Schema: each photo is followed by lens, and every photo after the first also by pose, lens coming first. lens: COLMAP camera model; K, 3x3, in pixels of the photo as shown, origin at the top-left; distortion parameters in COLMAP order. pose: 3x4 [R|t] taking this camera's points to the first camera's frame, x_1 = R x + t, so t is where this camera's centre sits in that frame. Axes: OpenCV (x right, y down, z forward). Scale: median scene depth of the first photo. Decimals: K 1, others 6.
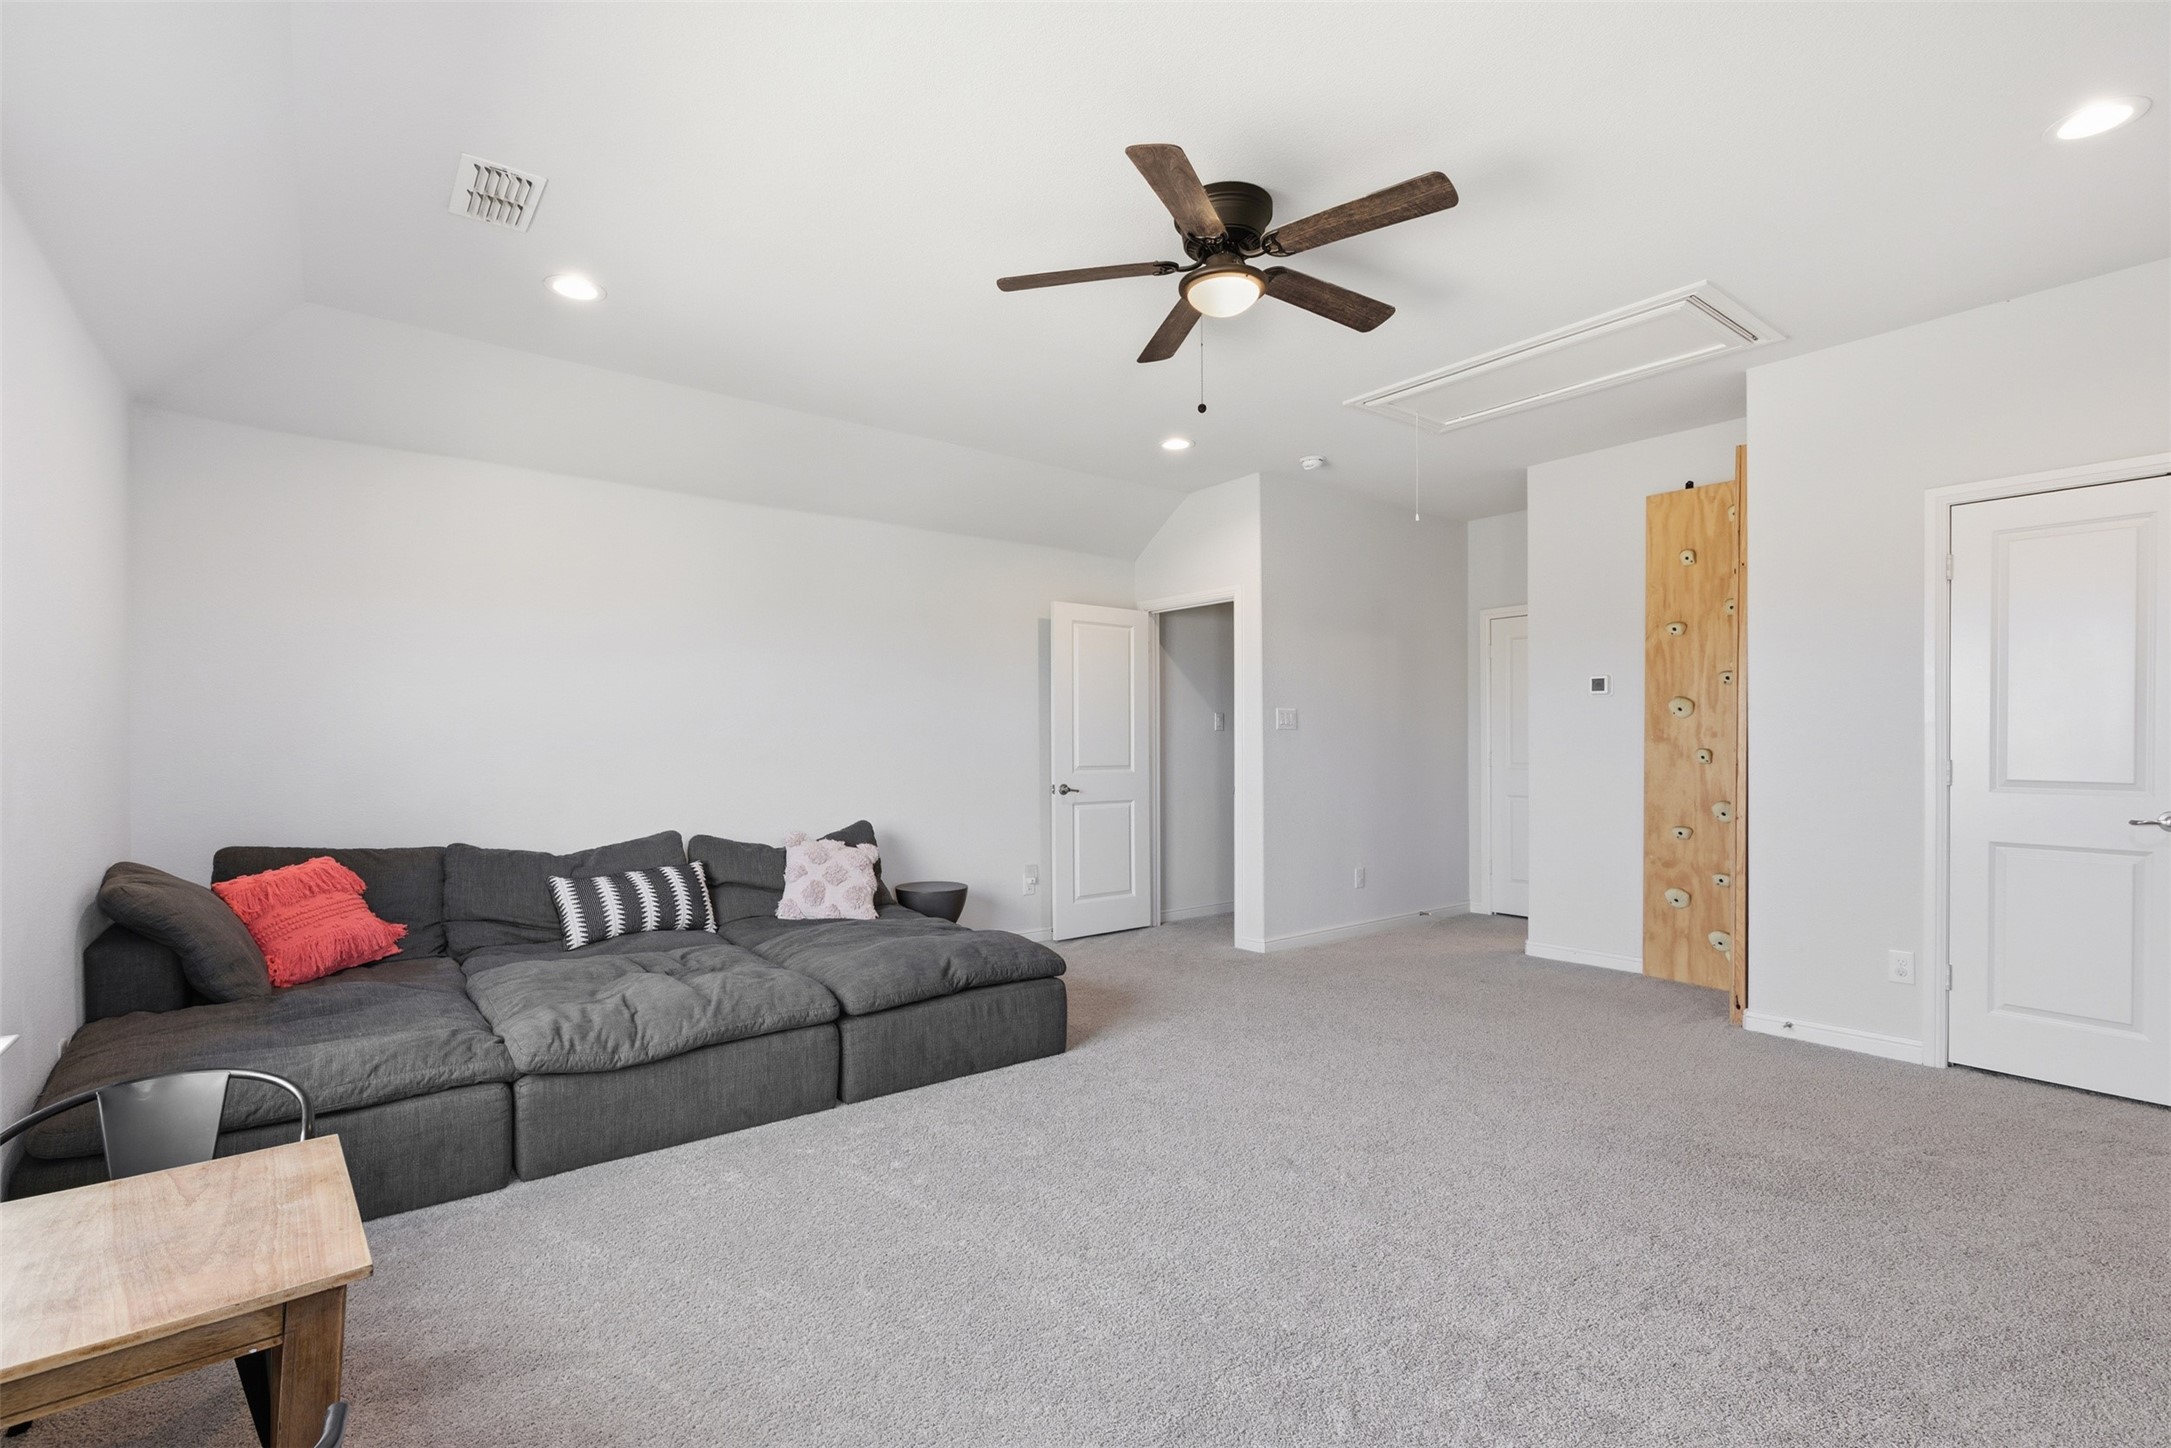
lens RADIAL K [[984.5, 0, 1095.9], [0, 984.5, 738.2], [0, 0, 1]] dist [-0.000467, -0.000500]
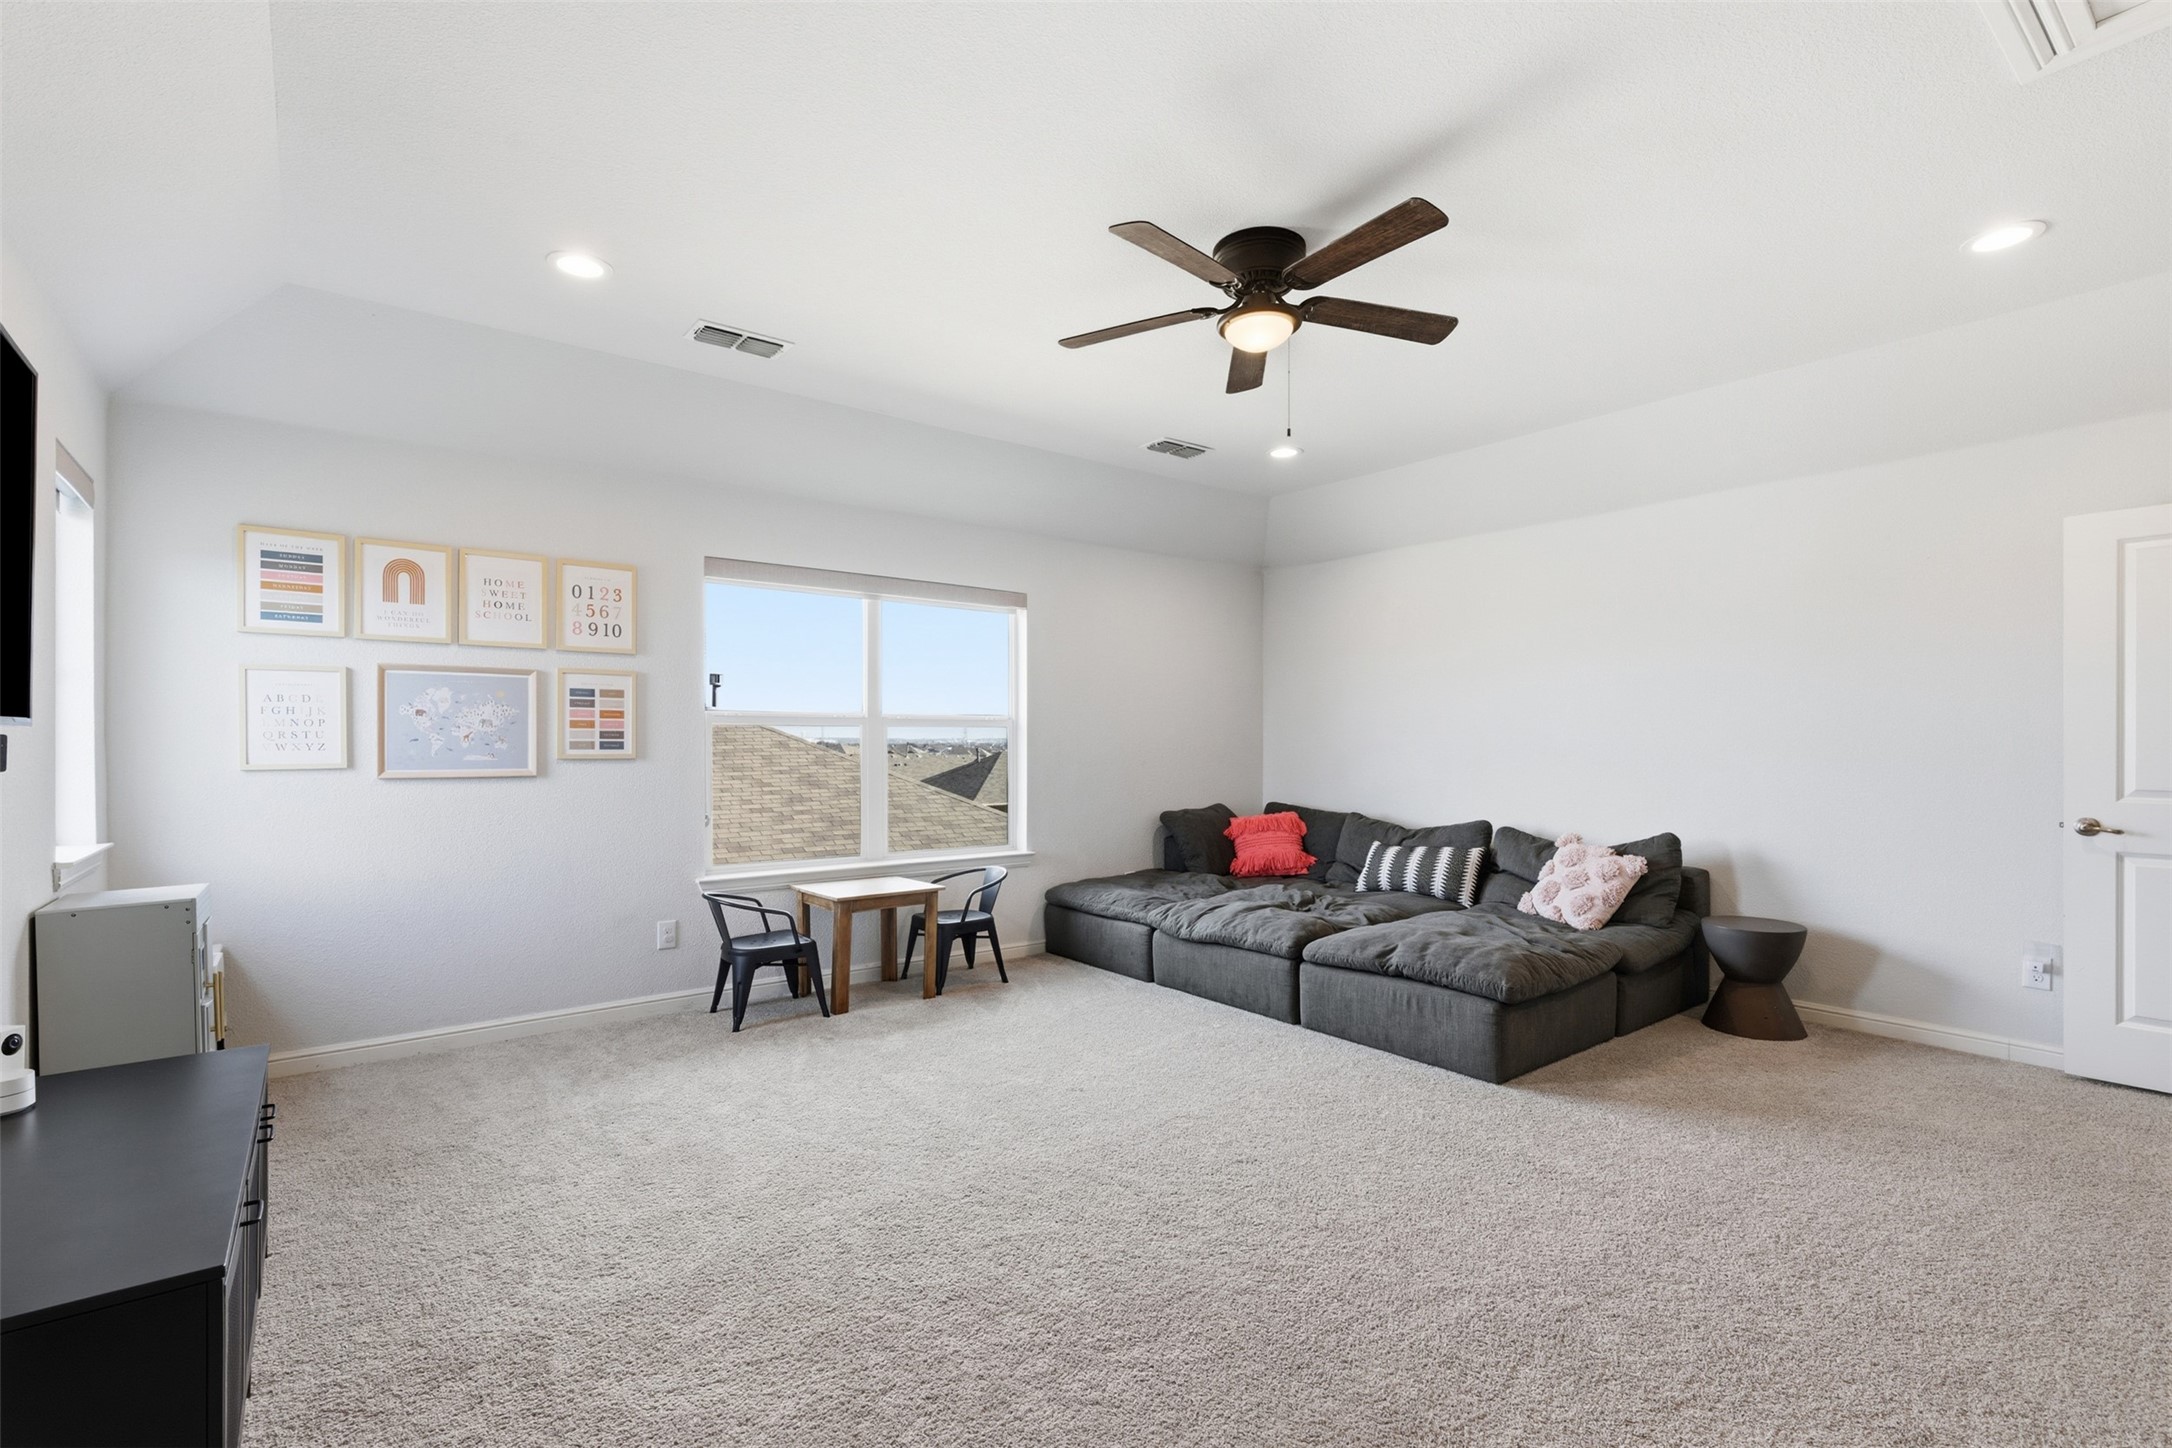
lens RADIAL K [[985.0, 0, 1094.7], [0, 985.0, 732.4], [0, 0, 1]] dist [-0.000467, -0.000500]
pose [[0.026088, -0.006786, -0.999637, 0.943285], [0.000045, 0.999977, -0.006787, -0.003447], [0.999660, 0.000132, 0.026088, 0.641488]]
